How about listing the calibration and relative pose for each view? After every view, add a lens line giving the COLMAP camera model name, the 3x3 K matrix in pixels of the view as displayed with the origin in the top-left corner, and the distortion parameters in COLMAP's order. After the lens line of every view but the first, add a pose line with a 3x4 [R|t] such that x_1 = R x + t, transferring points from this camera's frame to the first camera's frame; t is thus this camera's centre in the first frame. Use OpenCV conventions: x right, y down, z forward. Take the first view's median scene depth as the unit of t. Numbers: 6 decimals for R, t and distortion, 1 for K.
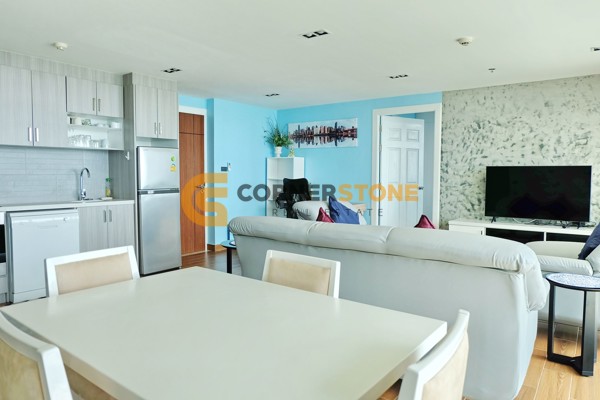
lens RADIAL K [[416.2, 0, 302.8], [0, 416.2, 193.4], [0, 0, 1]] dist [-0.023202, 0.003121]
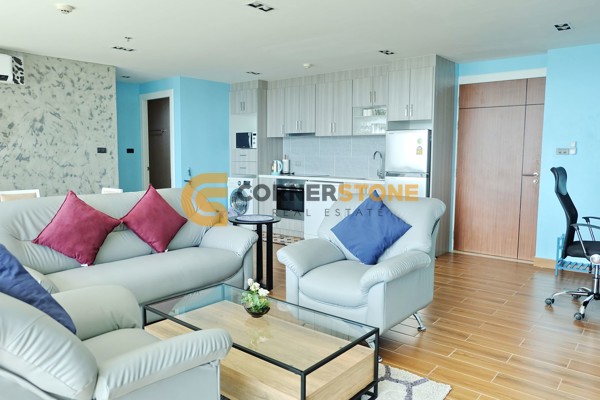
lens RADIAL K [[416.2, 0, 302.8], [0, 416.2, 193.4], [0, 0, 1]] dist [-0.023202, 0.003121]
pose [[-0.034667, 0.076526, -0.996465, 1.114565], [-0.064653, 0.994804, 0.078647, -0.039504], [0.997305, 0.067151, -0.029539, 1.371834]]
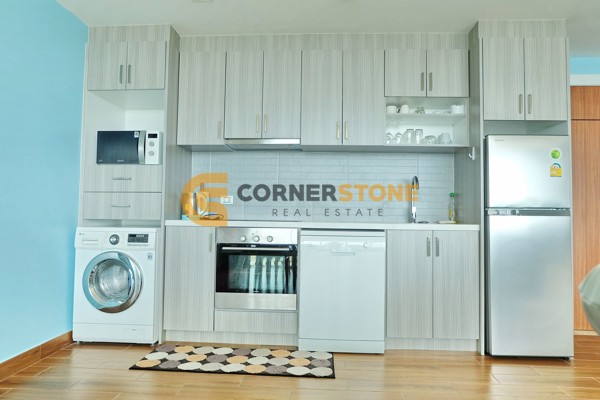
lens RADIAL K [[416.2, 0, 302.8], [0, 416.2, 193.4], [0, 0, 1]] dist [-0.023202, 0.003121]
pose [[0.554553, -0.032773, -0.831503, -0.078653], [-0.051767, 0.995930, -0.073778, 0.047036], [0.830537, 0.083958, 0.550599, 0.748691]]
